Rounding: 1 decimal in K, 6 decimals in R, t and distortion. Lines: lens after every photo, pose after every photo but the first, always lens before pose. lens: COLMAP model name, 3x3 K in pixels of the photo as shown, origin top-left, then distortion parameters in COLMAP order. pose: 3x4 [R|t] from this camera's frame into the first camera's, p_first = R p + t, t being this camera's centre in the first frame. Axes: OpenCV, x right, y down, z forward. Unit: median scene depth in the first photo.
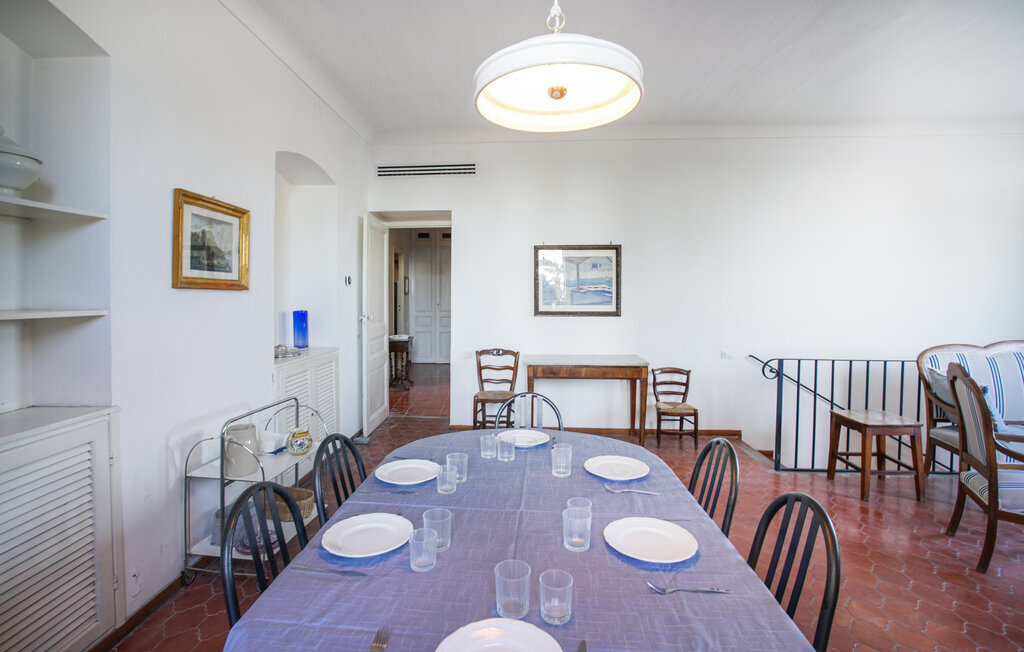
lens RADIAL K [[479.3, 0, 499.5], [0, 479.3, 306.6], [0, 0, 1]] dist [-0.049261, 0.018419]
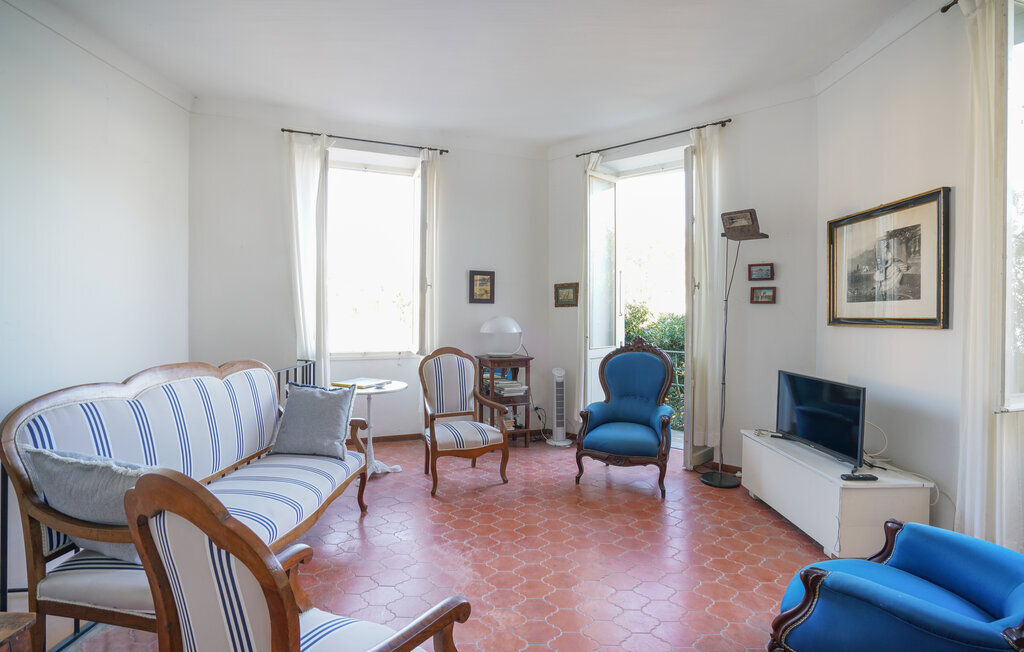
lens RADIAL K [[479.3, 0, 507.4], [0, 479.3, 313.4], [0, 0, 1]] dist [-0.049261, 0.018419]
pose [[-0.033135, -0.002770, 0.999447, 0.347498], [0.017043, 0.999849, 0.003336, 0.005281], [-0.999306, 0.017144, -0.033082, 0.415708]]
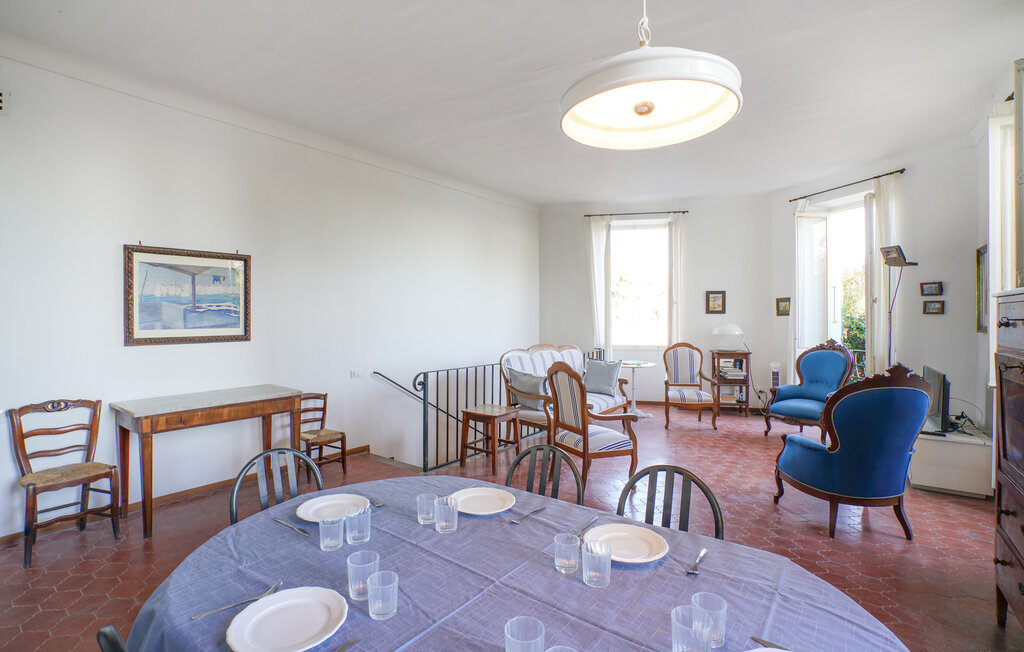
lens RADIAL K [[479.3, 0, 507.2], [0, 479.3, 324.4], [0, 0, 1]] dist [-0.049261, 0.018419]
pose [[0.547941, -0.018492, 0.836312, -0.197478], [0.020359, 0.999754, 0.008767, -0.006392], [-0.836269, 0.012223, 0.548183, 0.167158]]
